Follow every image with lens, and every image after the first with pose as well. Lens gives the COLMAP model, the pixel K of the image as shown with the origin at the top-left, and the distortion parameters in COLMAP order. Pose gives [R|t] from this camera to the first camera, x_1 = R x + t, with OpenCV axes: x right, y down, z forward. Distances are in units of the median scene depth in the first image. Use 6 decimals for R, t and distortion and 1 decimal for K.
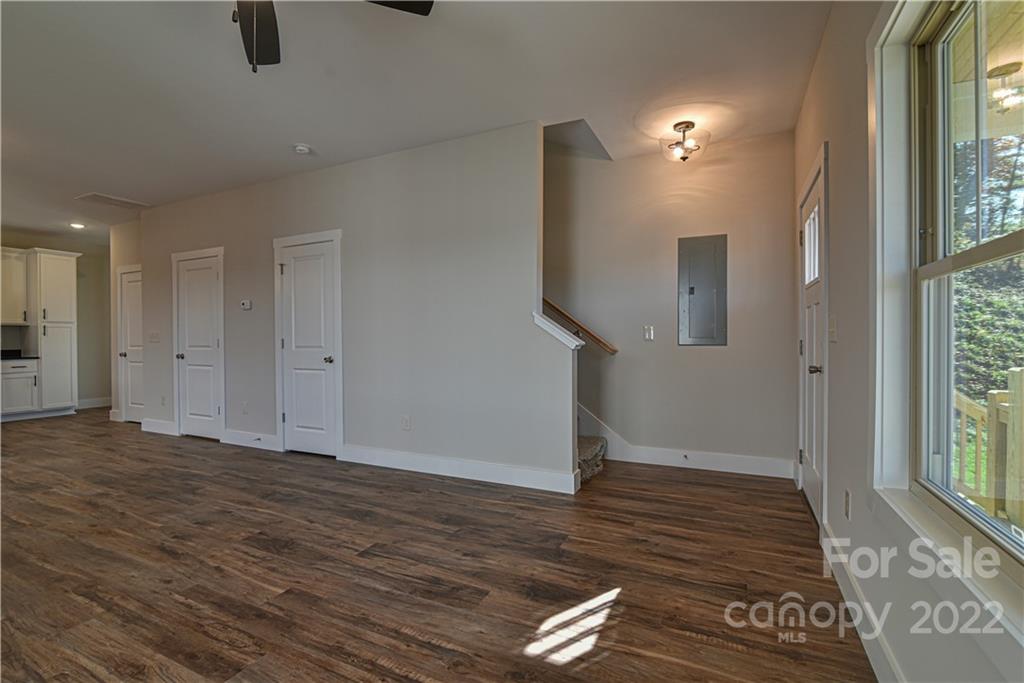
lens RADIAL K [[467.5, 0, 504.6], [0, 467.5, 342.4], [0, 0, 1]] dist [-0.016040, -0.000009]
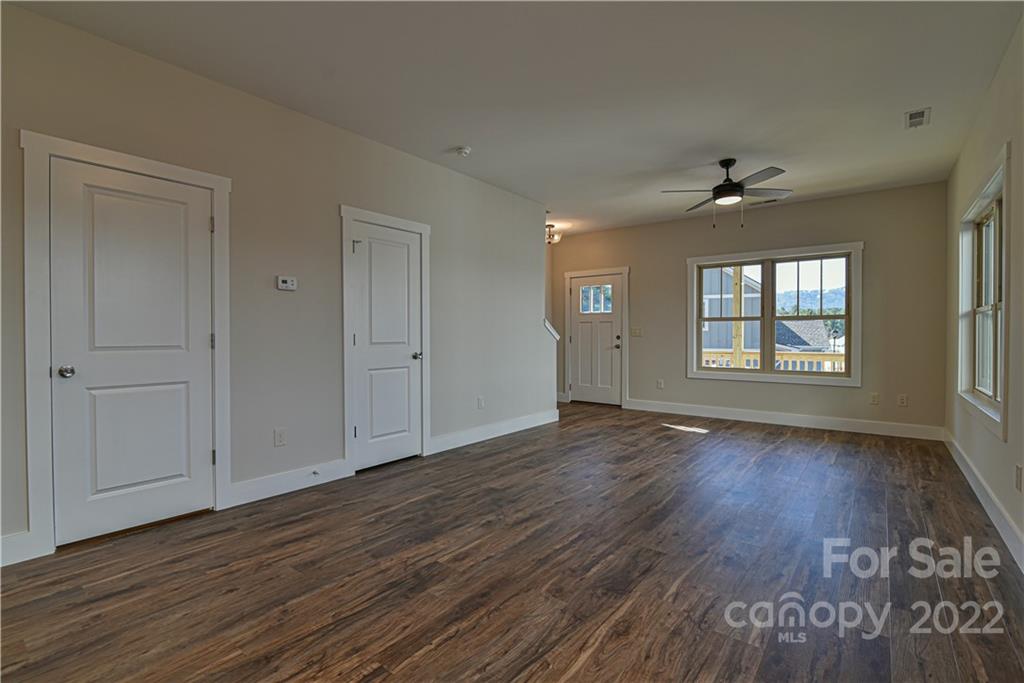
lens RADIAL K [[467.5, 0, 509.5], [0, 467.5, 340.2], [0, 0, 1]] dist [-0.016040, -0.000009]
pose [[0.219181, -0.007865, 0.975652, -1.828625], [0.004411, 0.999965, 0.007070, -0.001456], [-0.975674, 0.002754, 0.219209, 0.857055]]
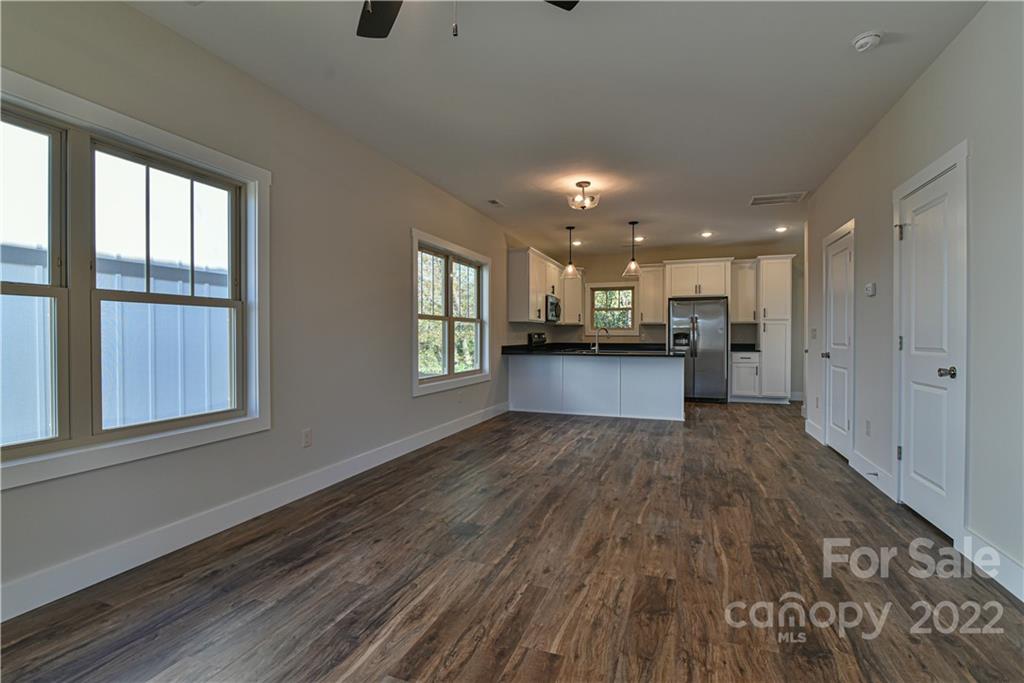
lens RADIAL K [[467.5, 0, 509.5], [0, 467.5, 342.3], [0, 0, 1]] dist [-0.016040, -0.000009]
pose [[0.093282, 0.018059, -0.995476, 0.206453], [-0.007444, 0.999820, 0.017441, -0.009319], [0.995612, 0.005784, 0.093399, 0.570525]]
